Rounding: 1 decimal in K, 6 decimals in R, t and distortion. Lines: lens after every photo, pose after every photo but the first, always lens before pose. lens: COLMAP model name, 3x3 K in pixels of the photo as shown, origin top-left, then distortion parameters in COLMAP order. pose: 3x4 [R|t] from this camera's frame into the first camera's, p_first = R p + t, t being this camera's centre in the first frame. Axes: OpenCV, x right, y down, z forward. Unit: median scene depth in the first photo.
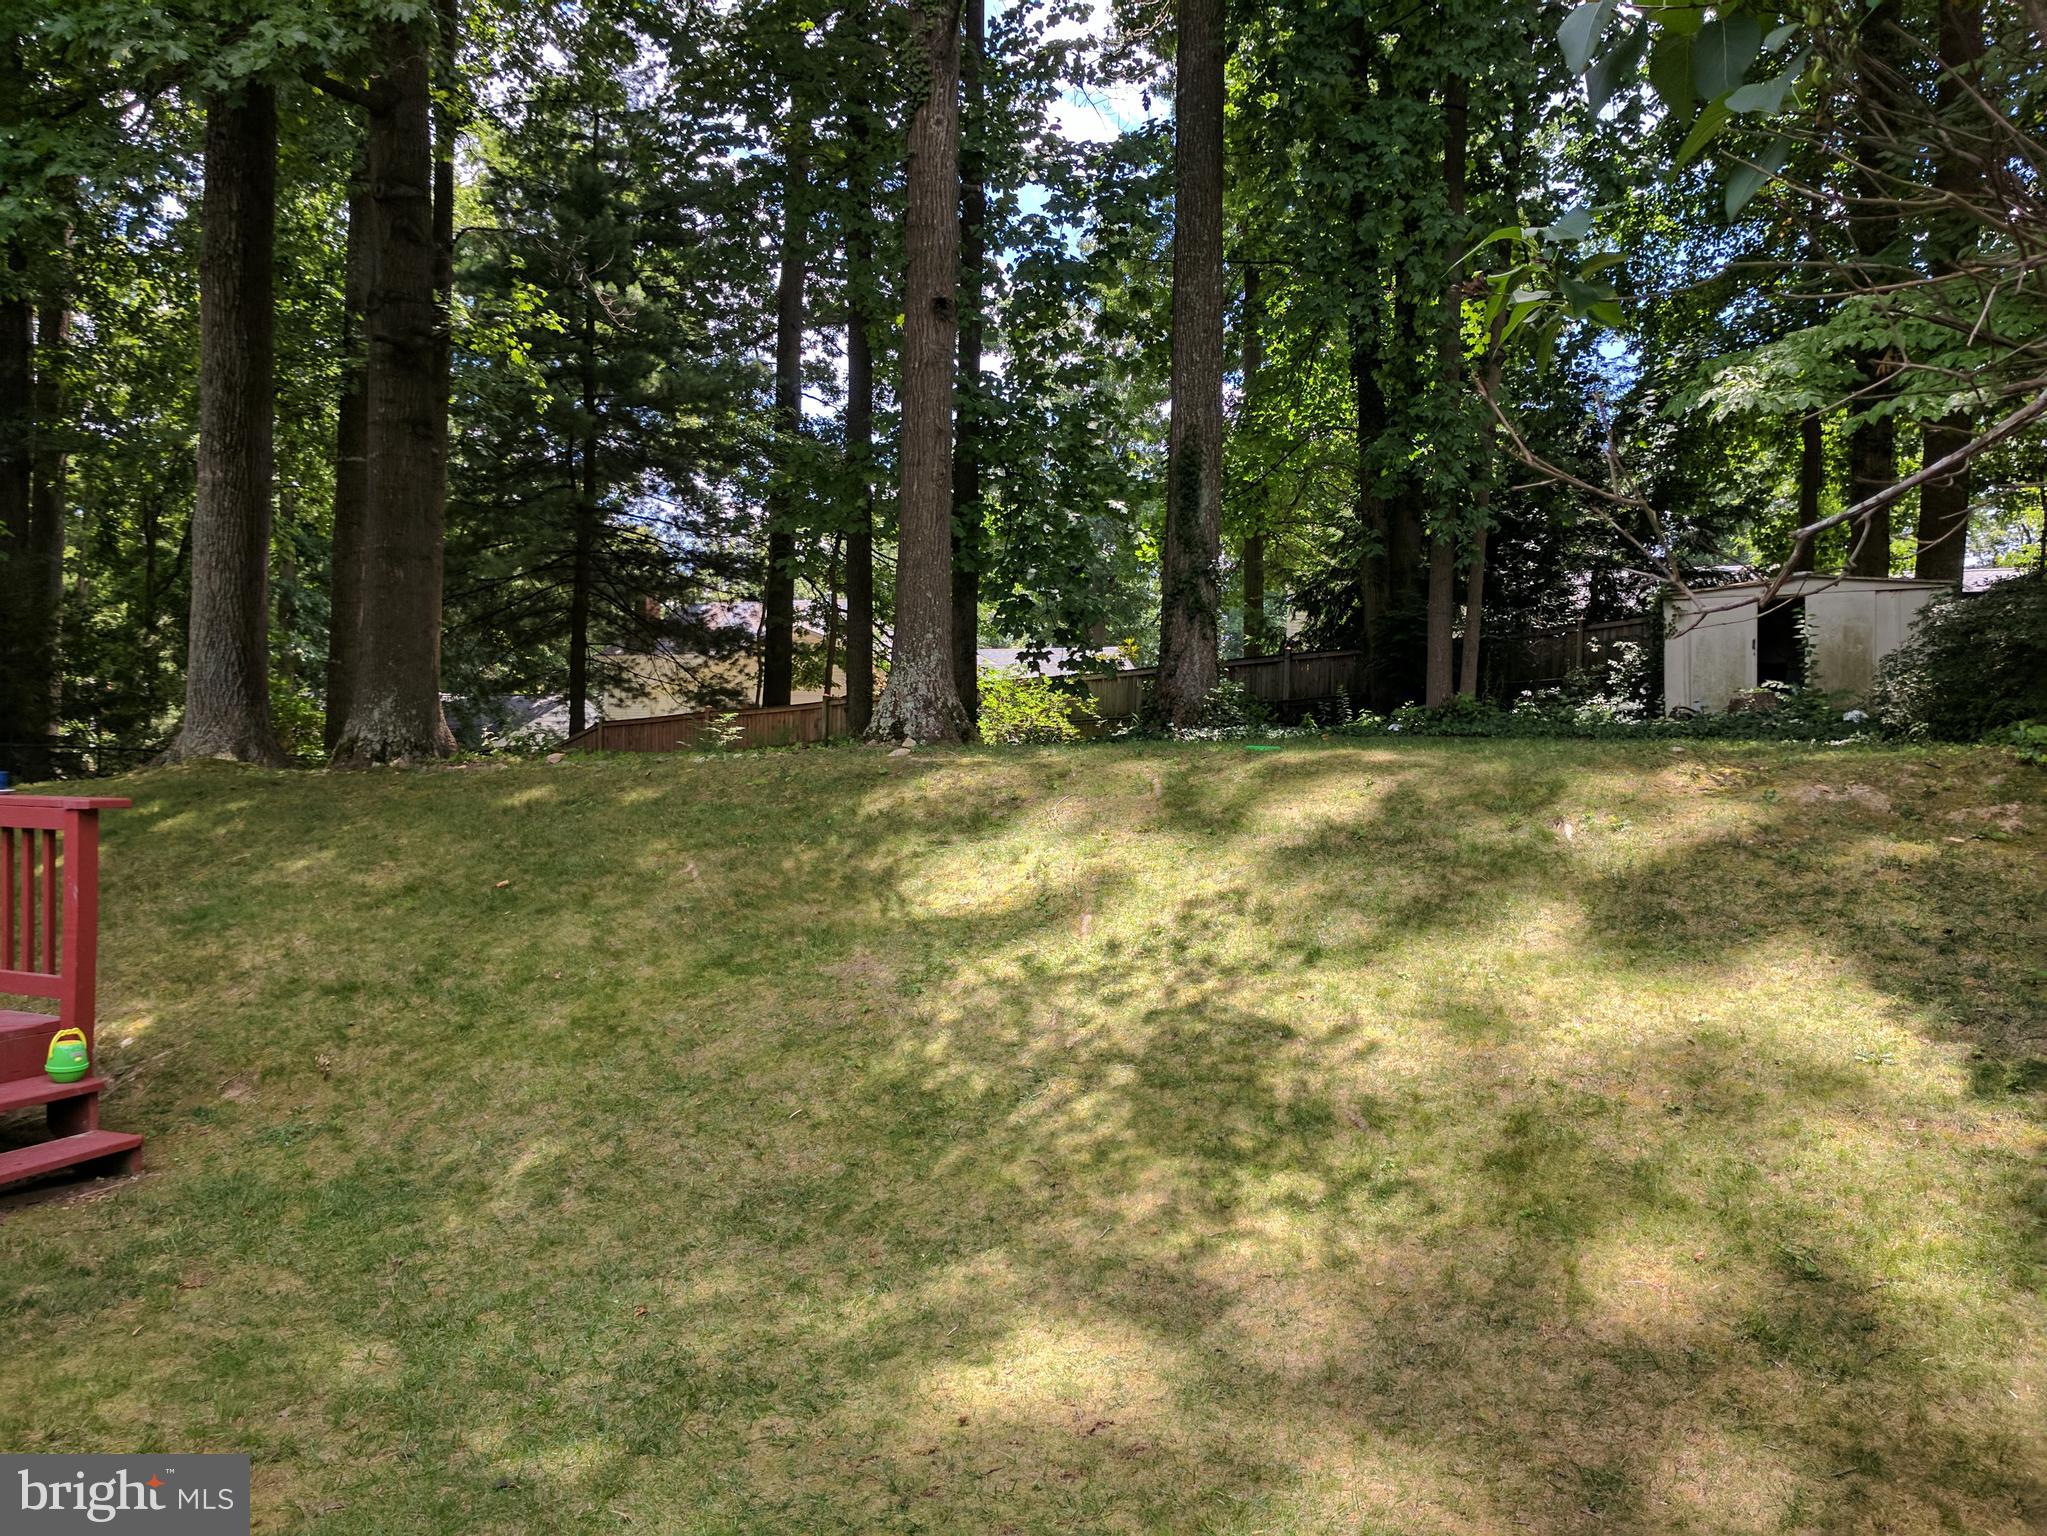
lens RADIAL K [[1543.9, 0, 1019.3], [0, 1543.9, 764.5], [0, 0, 1]] dist [0.024208, -0.008715]
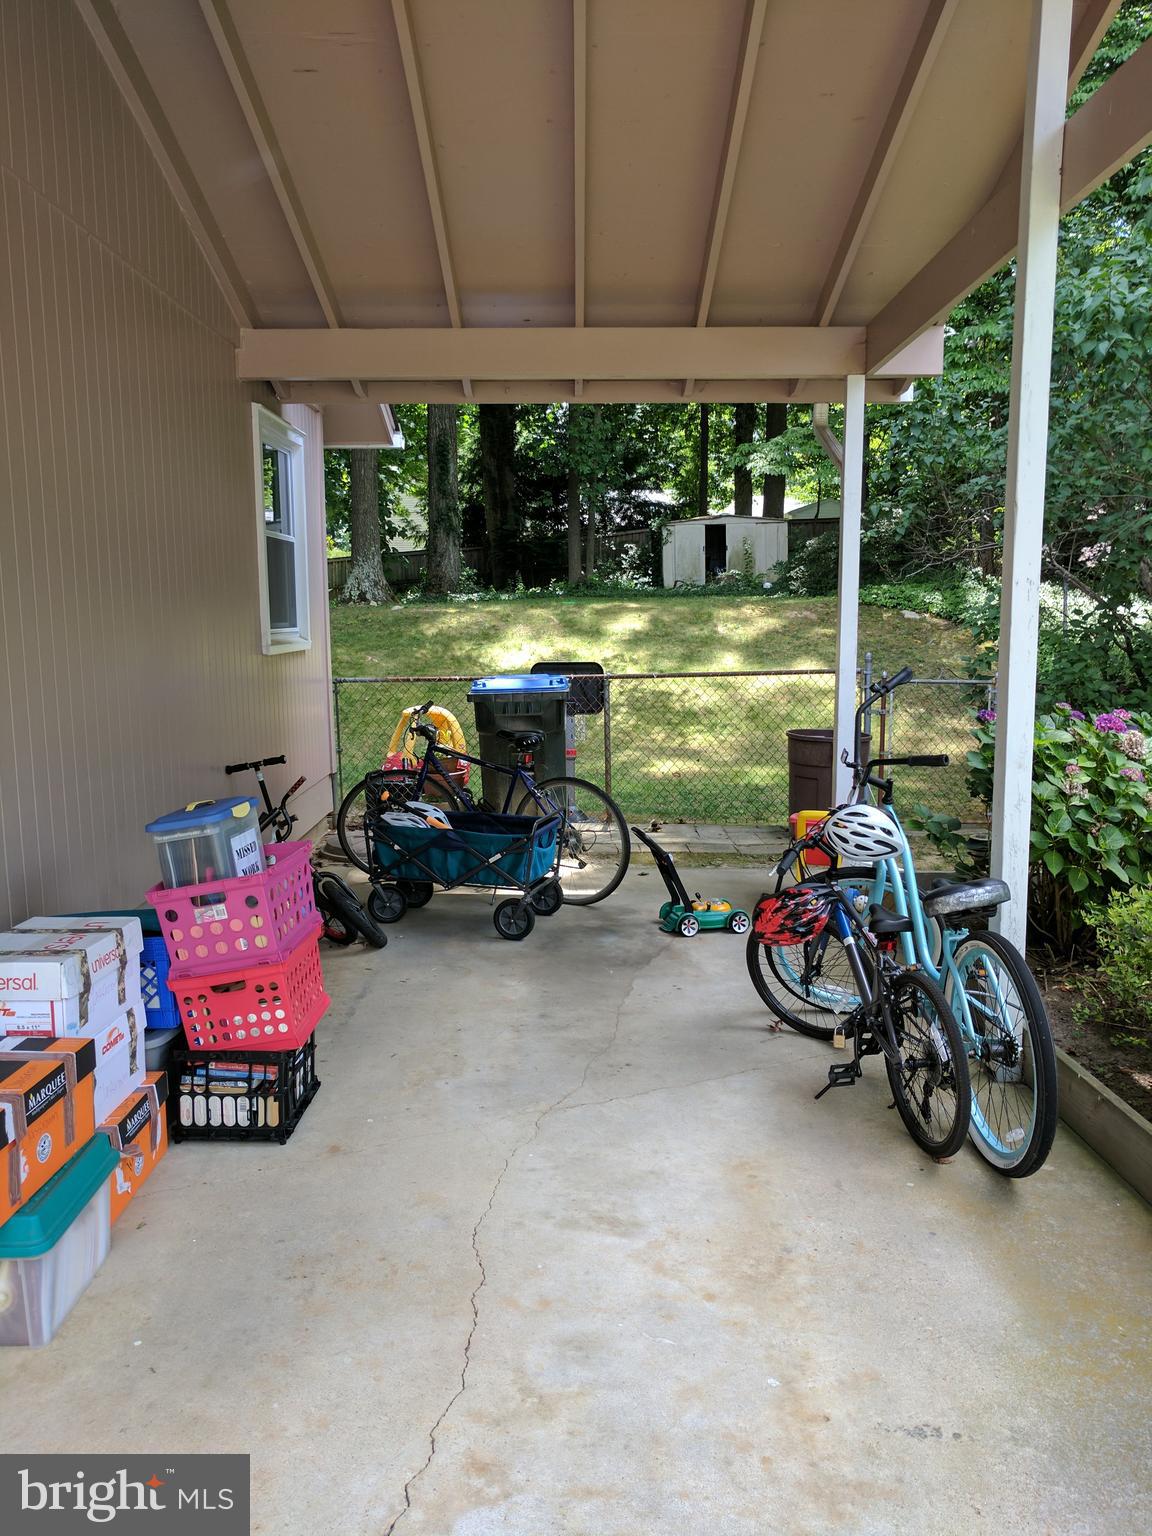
lens RADIAL K [[1158.5, 0, 578.6], [0, 1158.5, 769.9], [0, 0, 1]] dist [0.024208, -0.008715]
pose [[0.913682, -0.073151, 0.399792, -0.732112], [0.021178, 0.990902, 0.132908, 0.009607], [-0.405877, -0.112969, 0.906919, -0.825010]]
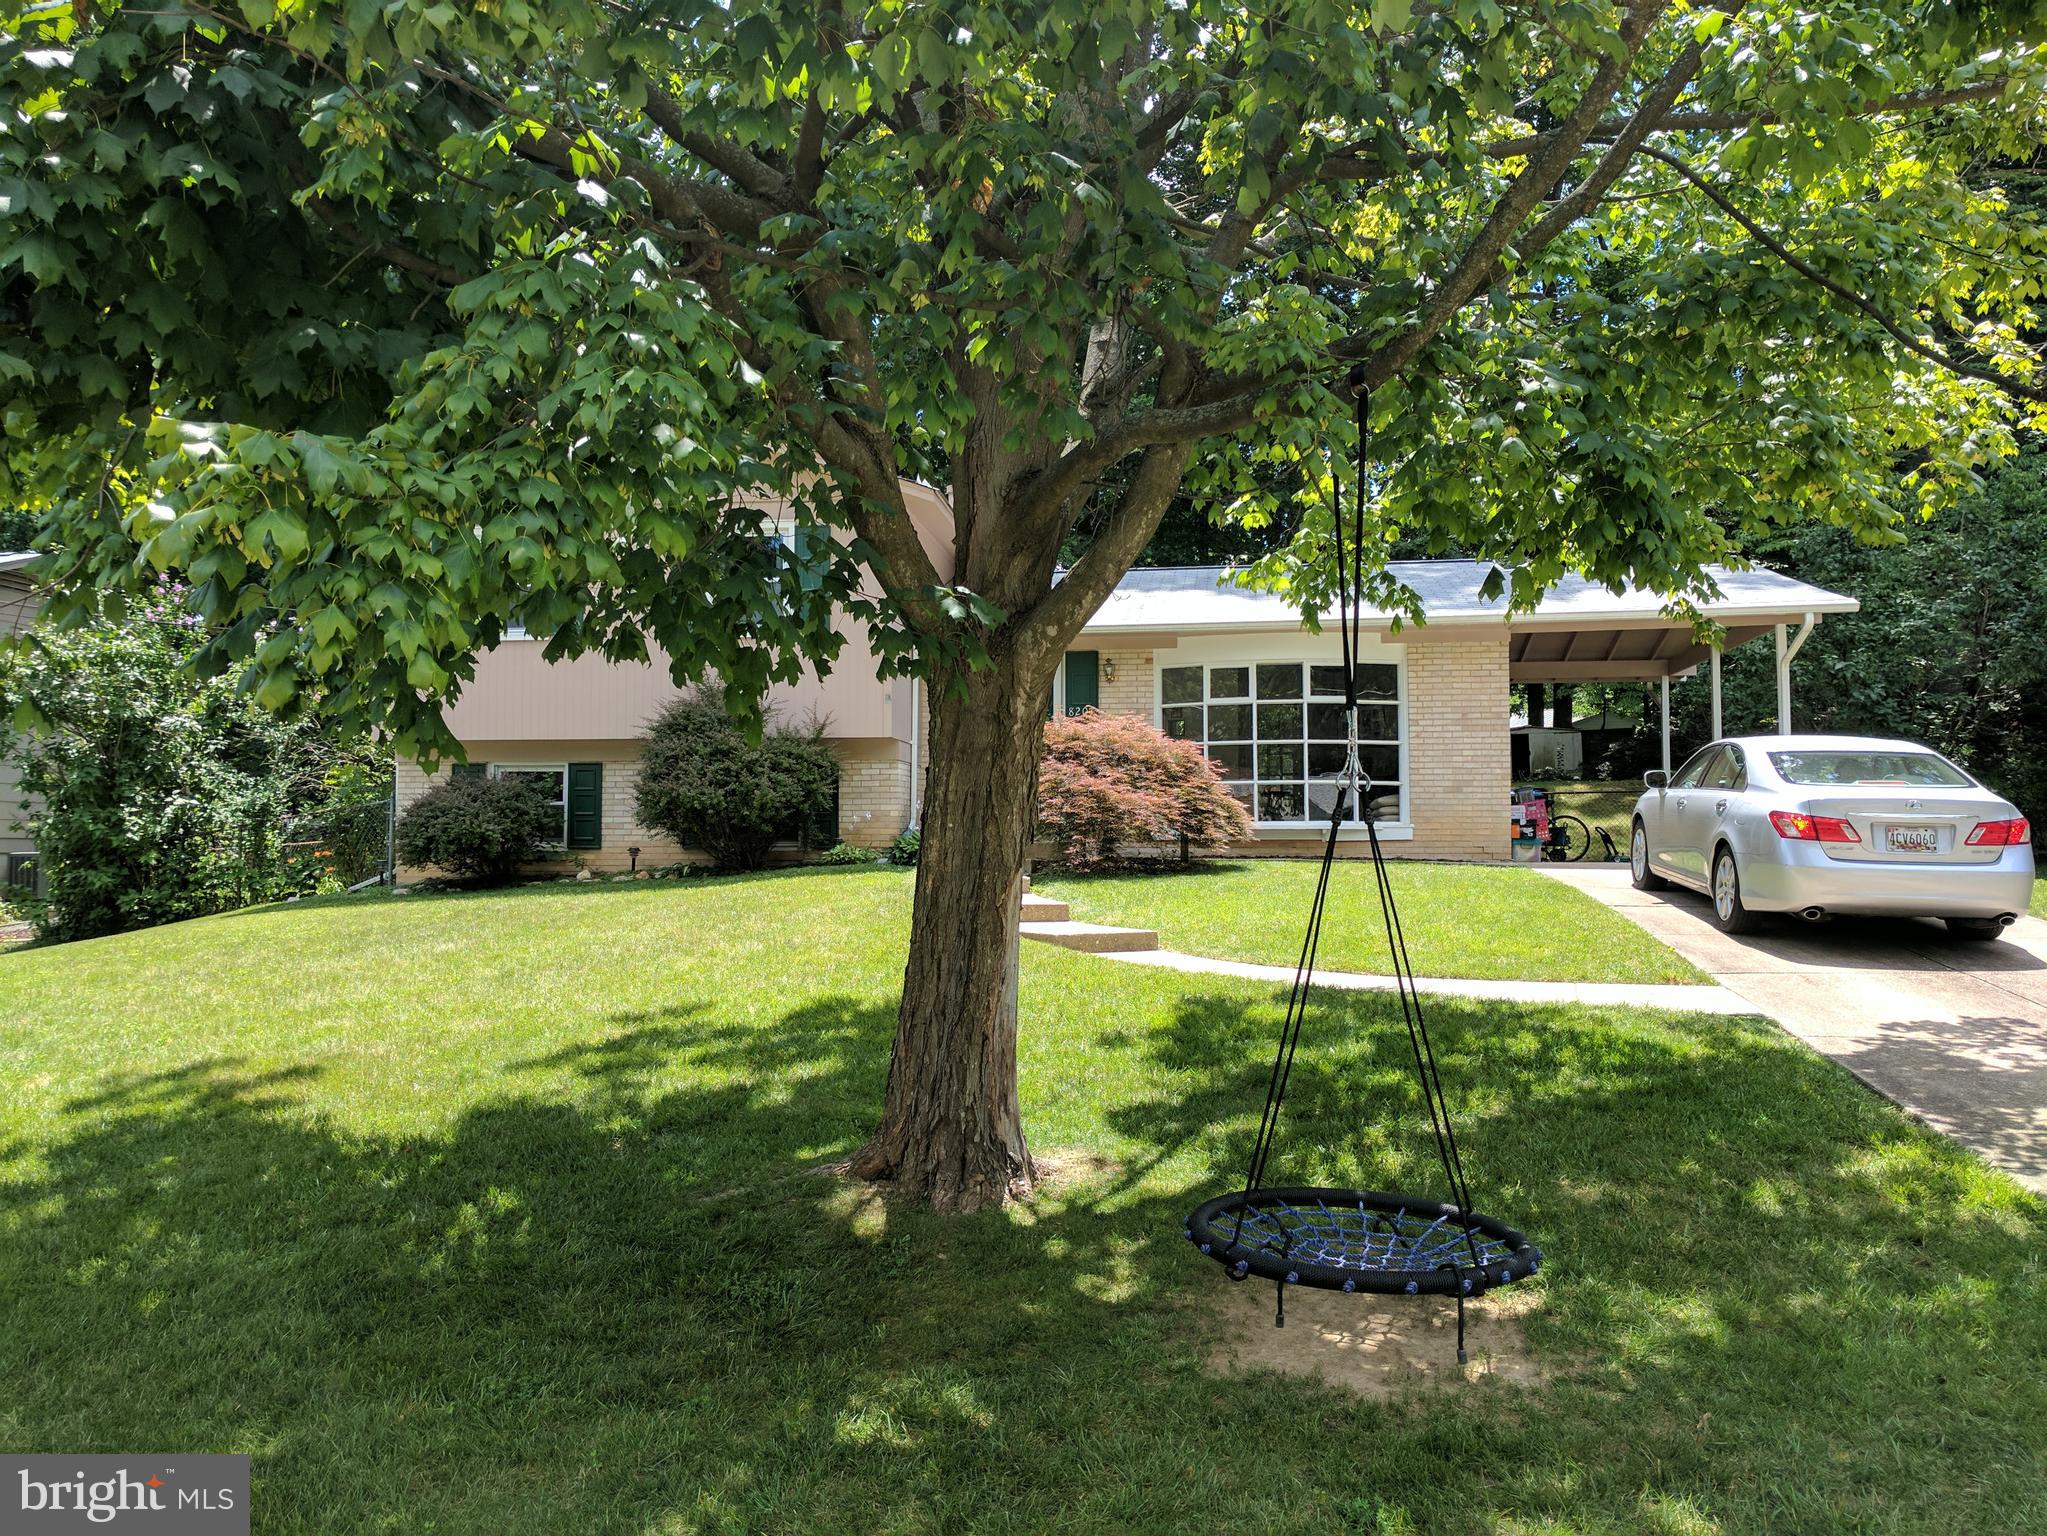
lens RADIAL K [[1543.9, 0, 1019.2], [0, 1543.9, 765.2], [0, 0, 1]] dist [0.024208, -0.008715]
pose [[0.960367, 0.003519, 0.278717, -2.202152], [0.014753, 0.997877, -0.063432, 0.196582], [-0.278348, 0.065030, 0.958276, -2.586277]]
